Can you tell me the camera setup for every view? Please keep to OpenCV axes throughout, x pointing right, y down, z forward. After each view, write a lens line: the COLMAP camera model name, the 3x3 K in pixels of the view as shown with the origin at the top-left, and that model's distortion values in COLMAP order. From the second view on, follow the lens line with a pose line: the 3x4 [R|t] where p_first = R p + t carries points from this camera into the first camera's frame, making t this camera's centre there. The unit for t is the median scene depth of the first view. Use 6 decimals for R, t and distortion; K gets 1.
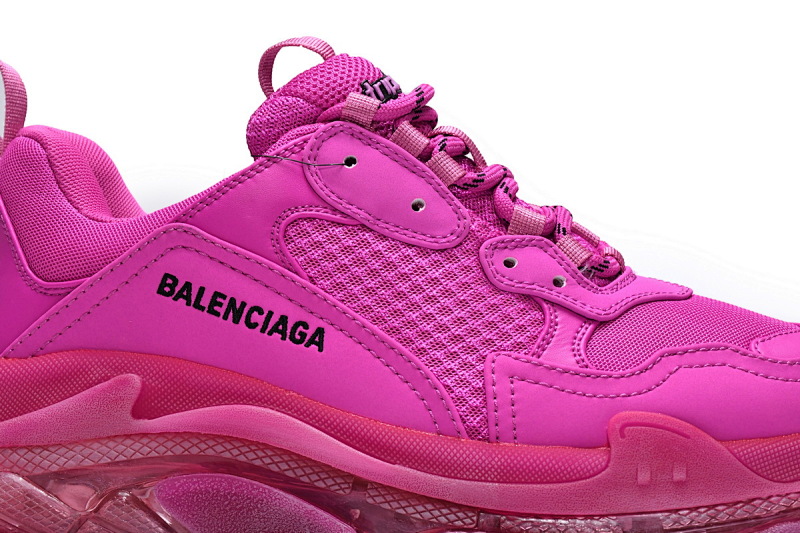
lens RADIAL K [[2087.5, 0, 398.5], [0, 2087.5, 265.1], [0, 0, 1]] dist [-0.037990, 0.000000]
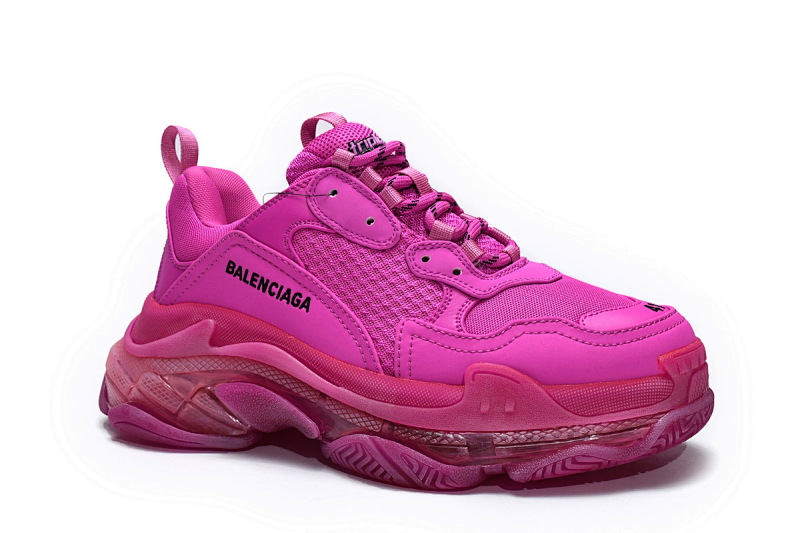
lens RADIAL K [[986.1, 0, 403.4], [0, 986.1, 266.0], [0, 0, 1]] dist [-0.008424, 0.000000]
pose [[0.942783, 0.026882, -0.332321, 0.284598], [0.002854, 0.996057, 0.088670, -0.061619], [0.333394, -0.084545, 0.938989, 0.306402]]
